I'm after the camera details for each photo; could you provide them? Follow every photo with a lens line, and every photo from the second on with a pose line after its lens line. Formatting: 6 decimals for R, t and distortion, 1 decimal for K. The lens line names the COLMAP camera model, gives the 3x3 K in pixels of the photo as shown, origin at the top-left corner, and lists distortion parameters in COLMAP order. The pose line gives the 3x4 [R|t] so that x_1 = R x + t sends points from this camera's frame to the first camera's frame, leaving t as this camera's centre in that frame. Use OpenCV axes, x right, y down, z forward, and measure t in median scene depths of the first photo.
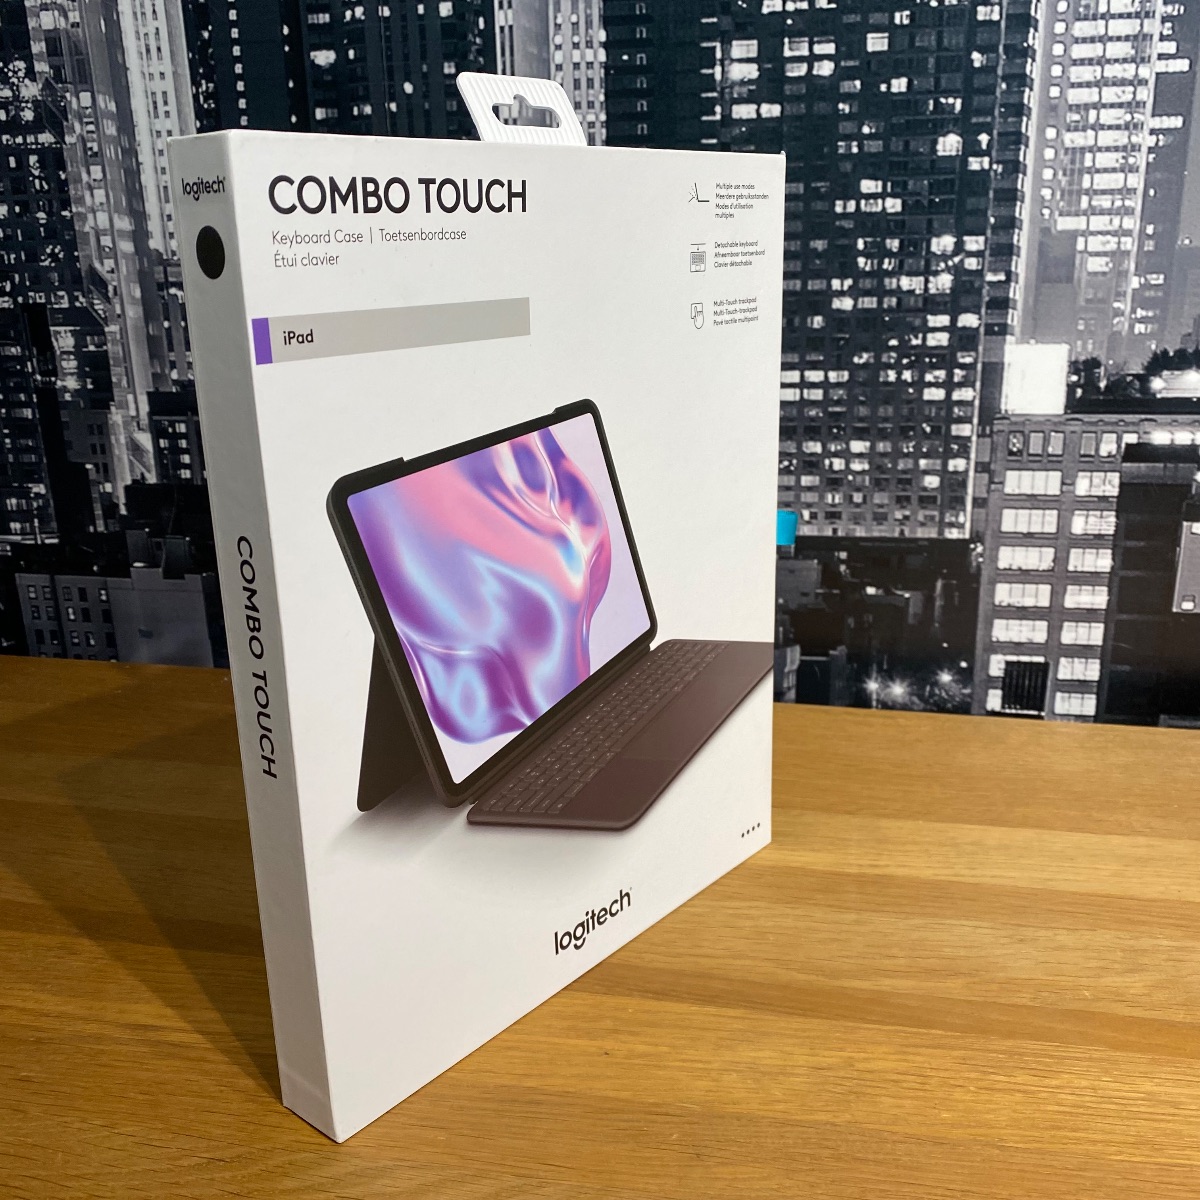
lens RADIAL K [[1238.8, 0, 581.0], [0, 1238.8, 603.5], [0, 0, 1]] dist [0.000603, 0.000000]
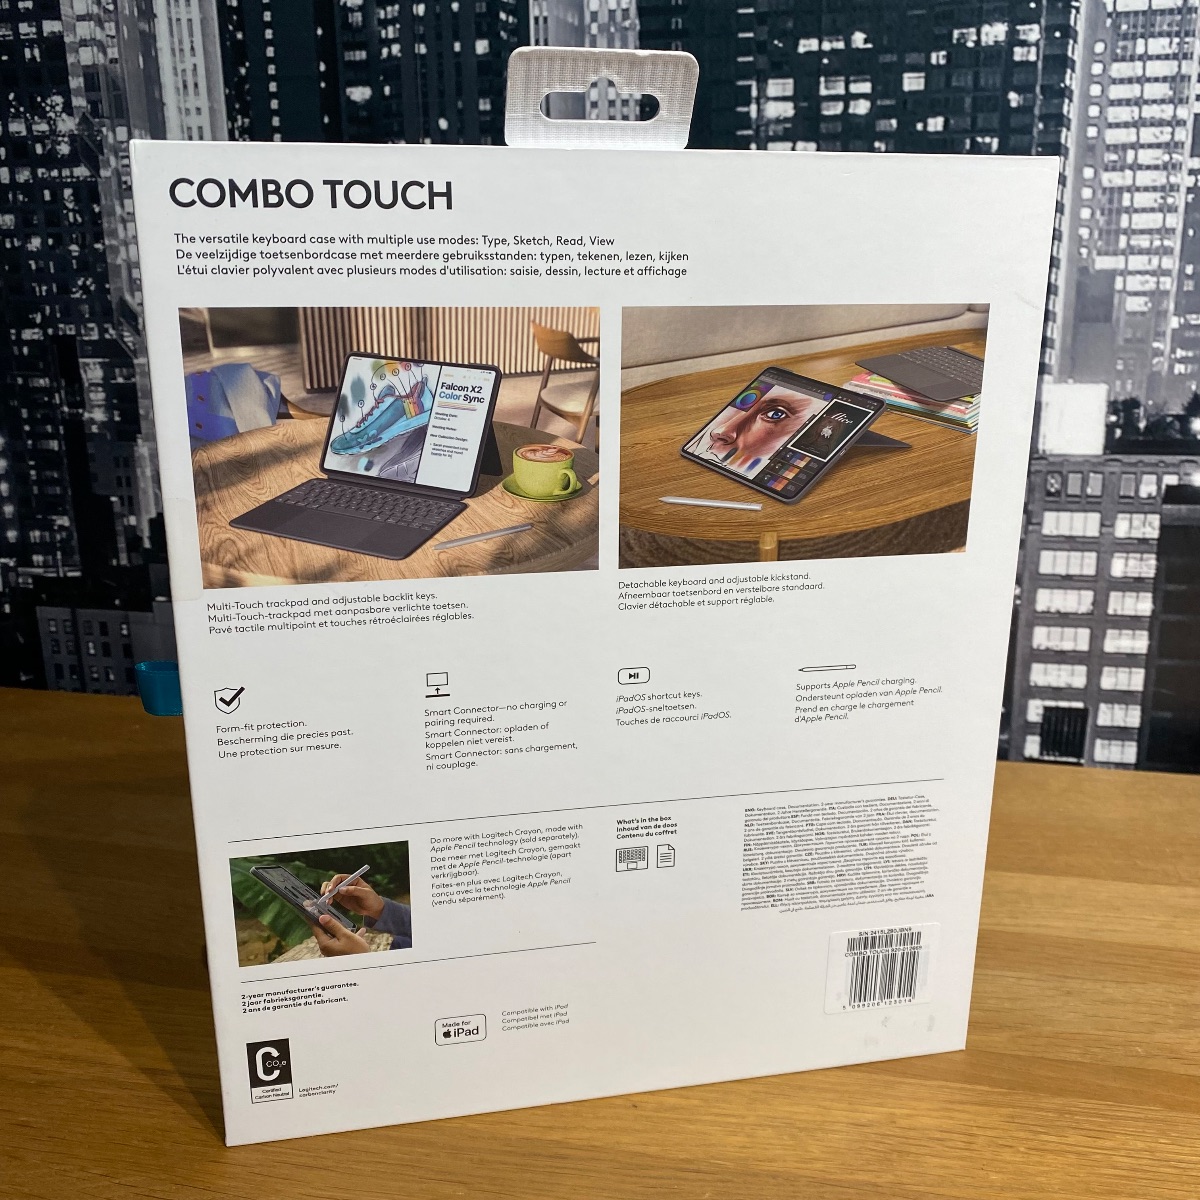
lens RADIAL K [[1238.8, 0, 598.5], [0, 1238.8, 596.3], [0, 0, 1]] dist [0.000603, 0.000000]
pose [[0.999914, 0.011850, -0.005696, -0.003945], [-0.012110, 0.998780, -0.047867, 0.011391], [0.005122, 0.047932, 0.998837, 0.019604]]
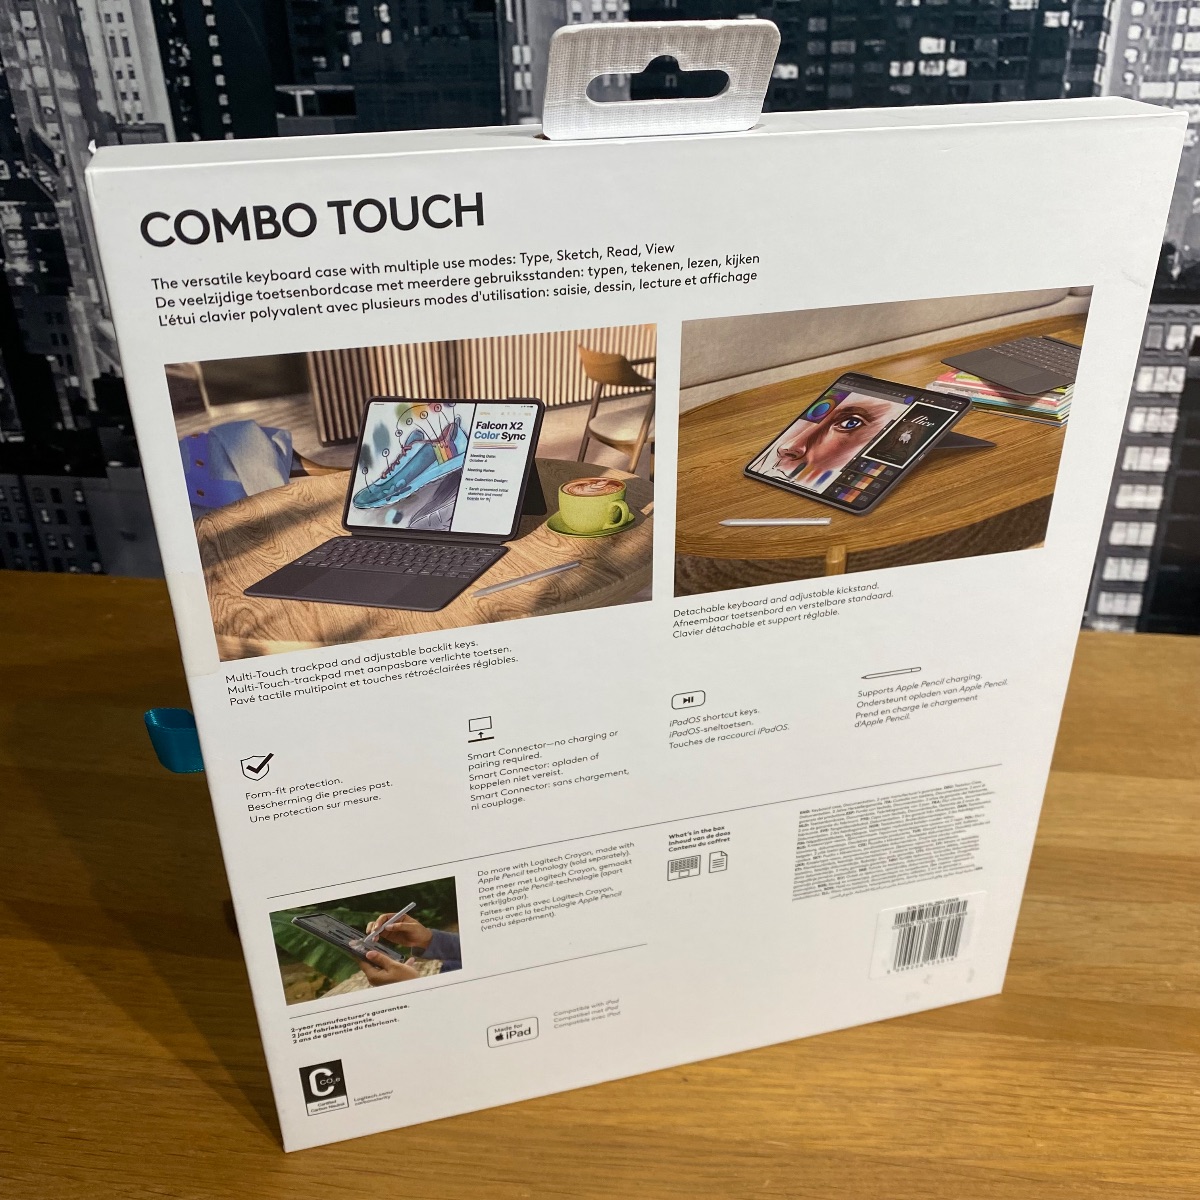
lens RADIAL K [[1238.8, 0, 599.7], [0, 1238.8, 599.0], [0, 0, 1]] dist [0.000603, 0.000000]
pose [[0.998842, -0.026487, 0.040170, -0.045463], [0.018939, 0.983881, 0.177817, -0.107586], [-0.044232, -0.176850, 0.983243, 0.075567]]
